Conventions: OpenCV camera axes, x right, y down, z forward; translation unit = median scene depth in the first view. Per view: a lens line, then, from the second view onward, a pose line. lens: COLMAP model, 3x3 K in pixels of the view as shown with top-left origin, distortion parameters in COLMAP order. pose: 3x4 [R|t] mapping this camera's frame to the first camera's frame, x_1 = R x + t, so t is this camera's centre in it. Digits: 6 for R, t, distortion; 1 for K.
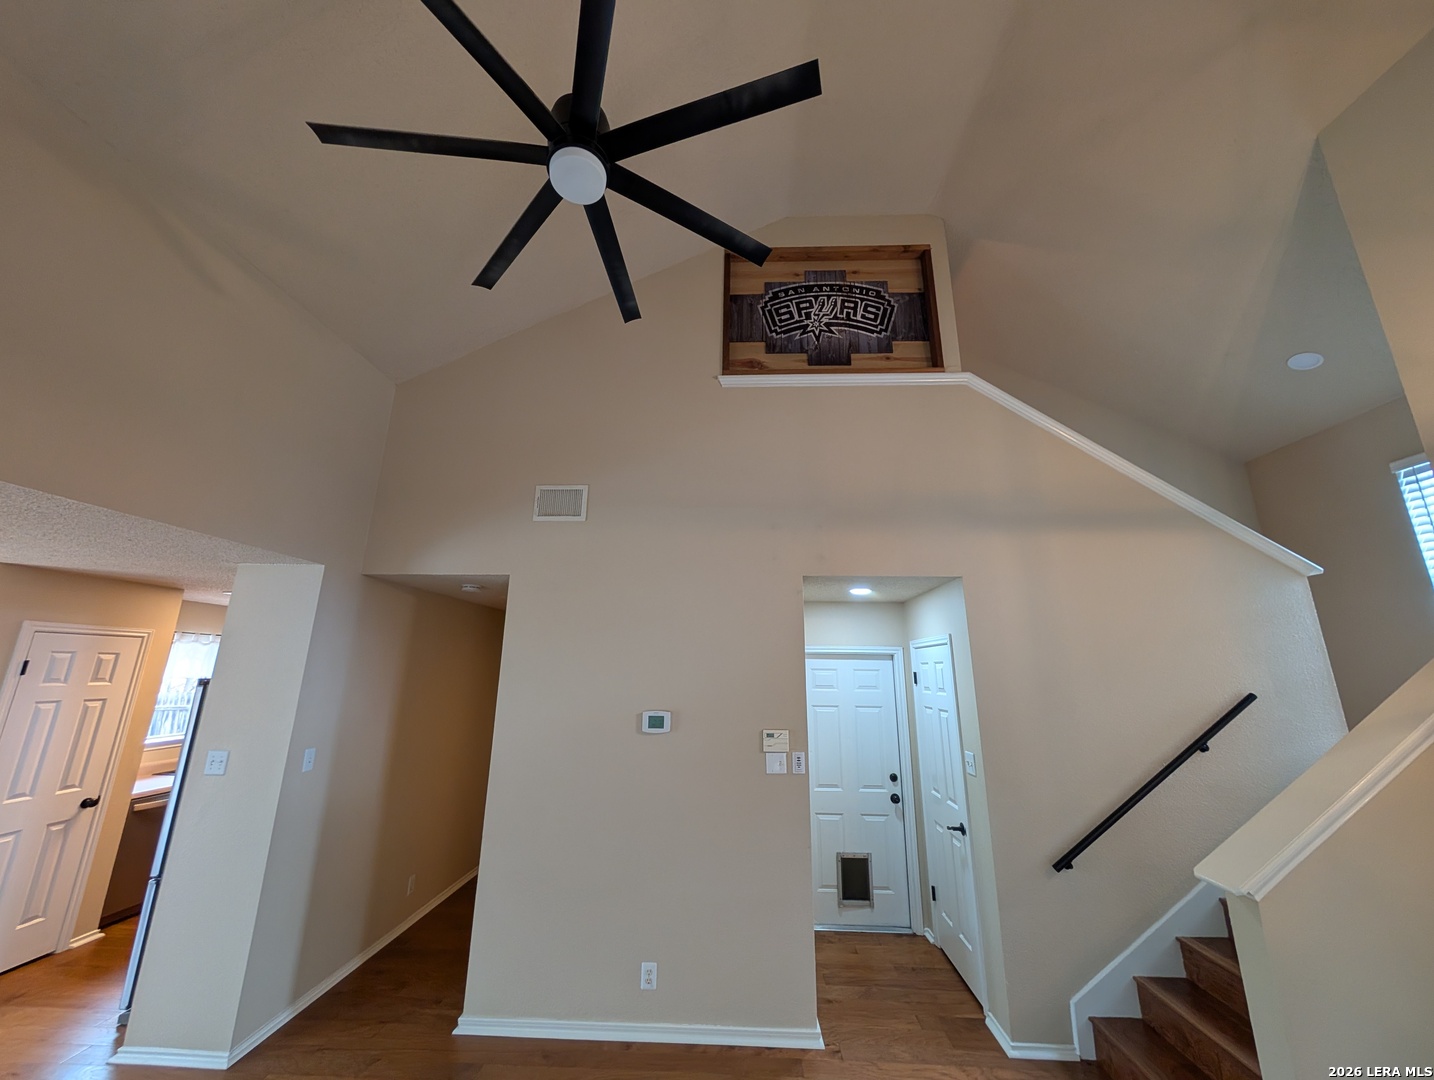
lens RADIAL K [[521.0, 0, 720.1], [0, 521.0, 539.2], [0, 0, 1]] dist [-0.000202, 0.000082]
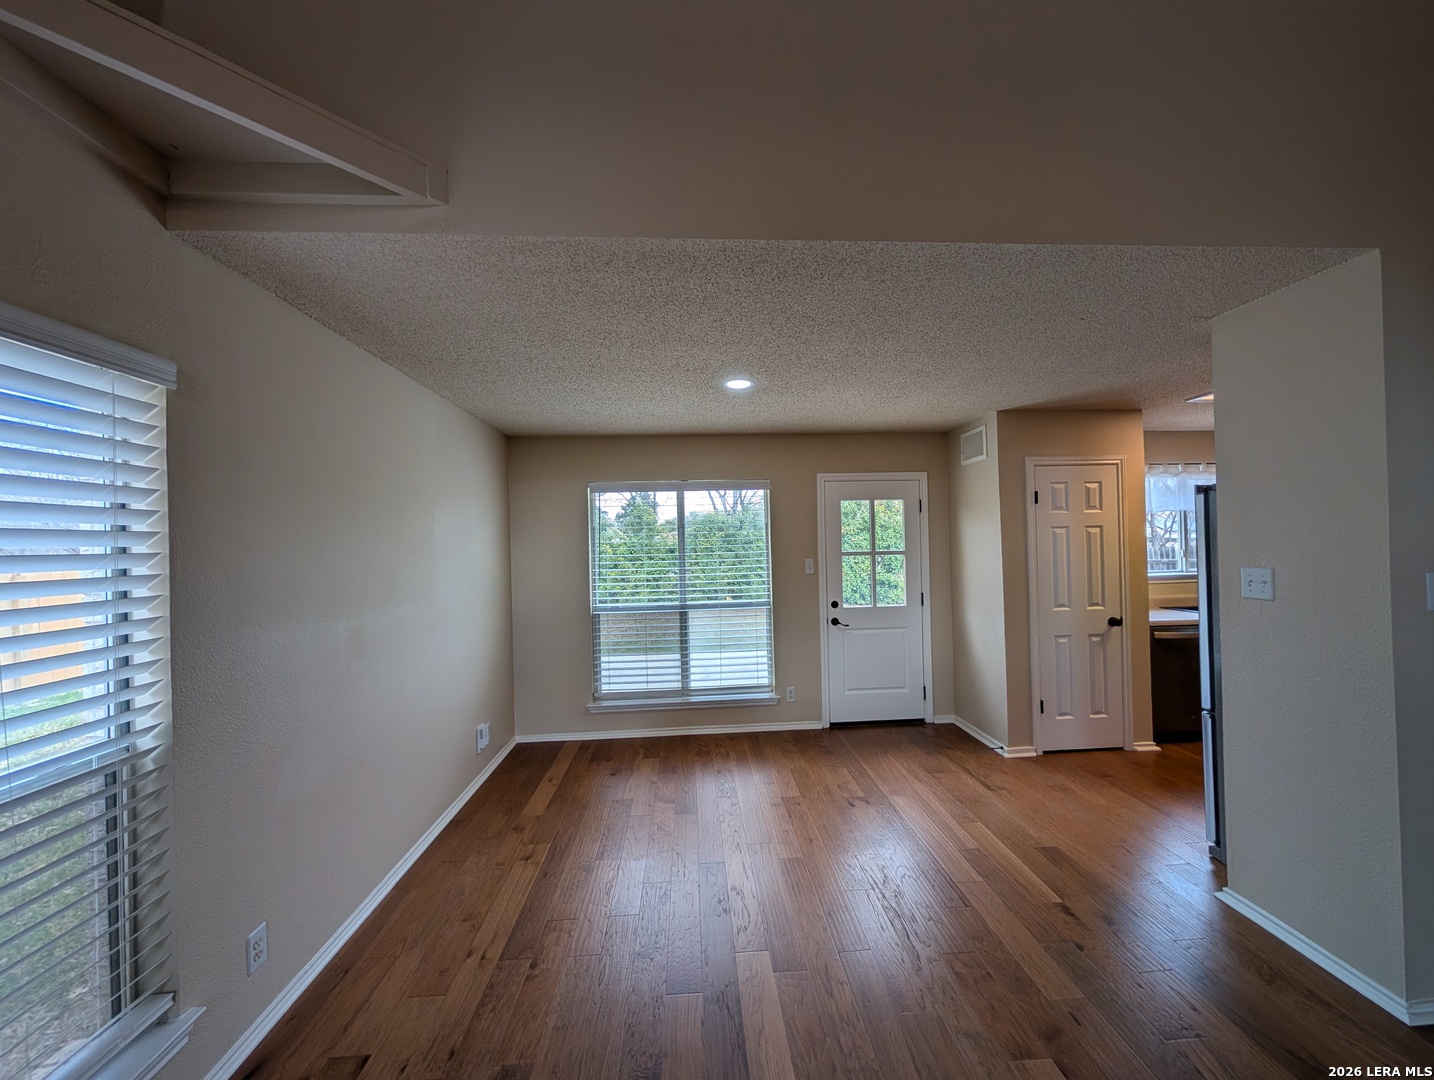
lens RADIAL K [[521.0, 0, 720.1], [0, 521.0, 541.4], [0, 0, 1]] dist [-0.000834, 0.000066]
pose [[0.103106, -0.019862, -0.994472, -0.266096], [0.264504, 0.964350, 0.008163, 0.139609], [0.958857, -0.263884, 0.104684, 0.185979]]
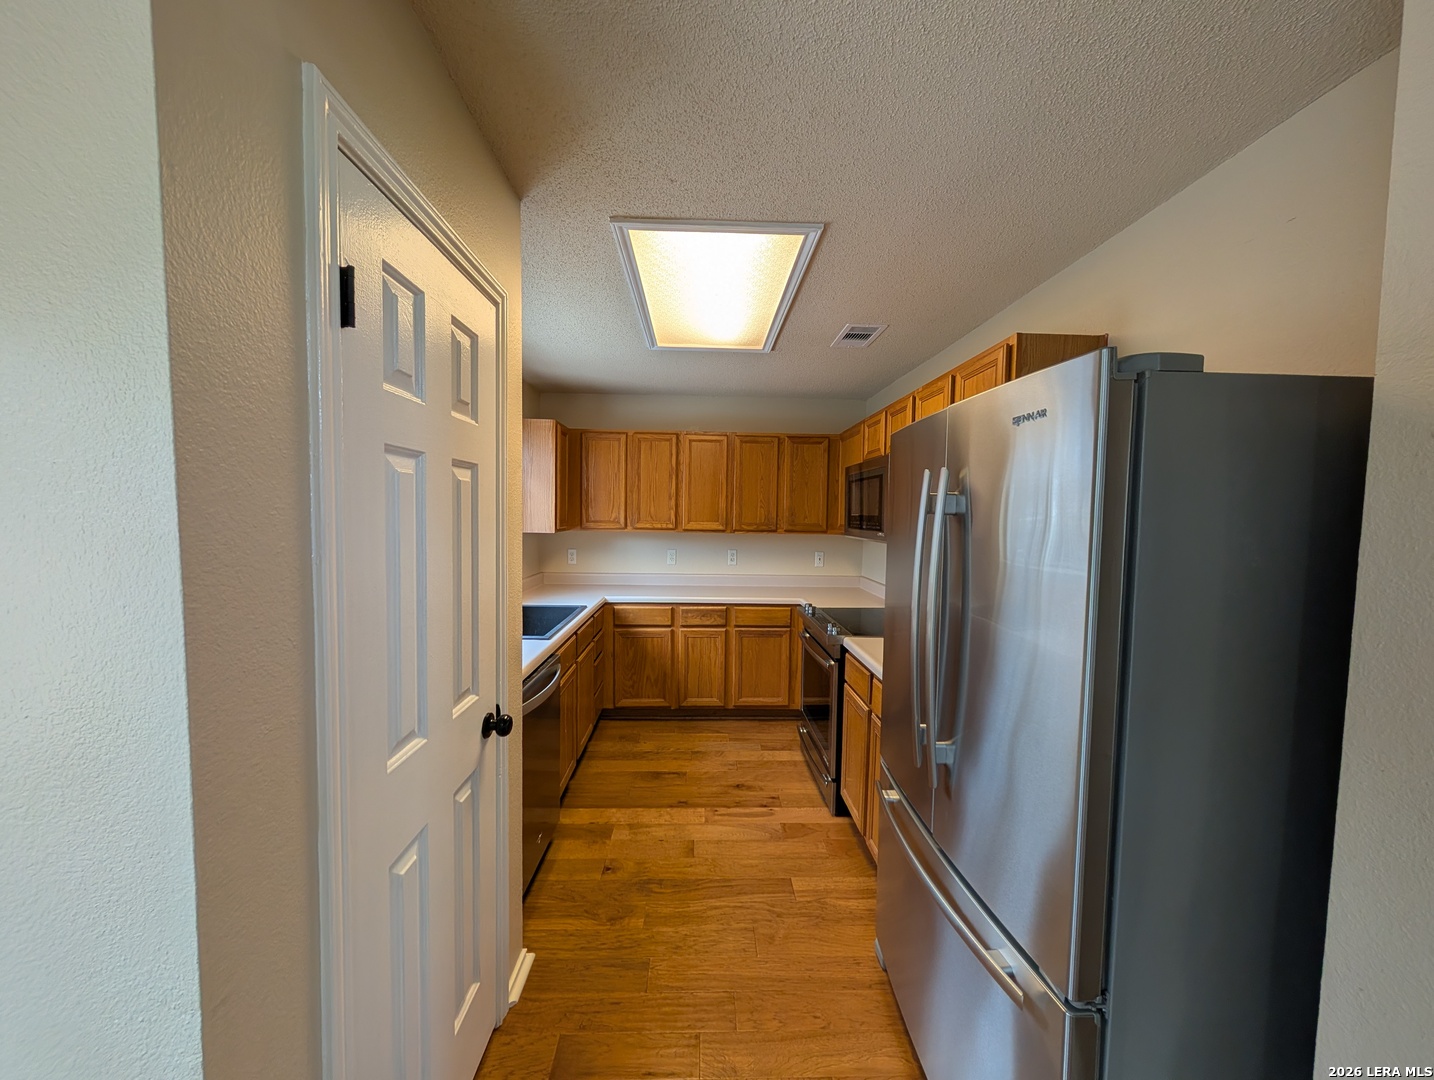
lens RADIAL K [[521.0, 0, 720.1], [0, 521.0, 539.2], [0, 0, 1]] dist [-0.000202, 0.000082]
pose [[0.996617, 0.001855, 0.082161, -1.117307], [-0.026150, 0.954941, 0.295640, 0.262762], [-0.077911, -0.296789, 0.951760, 0.682024]]
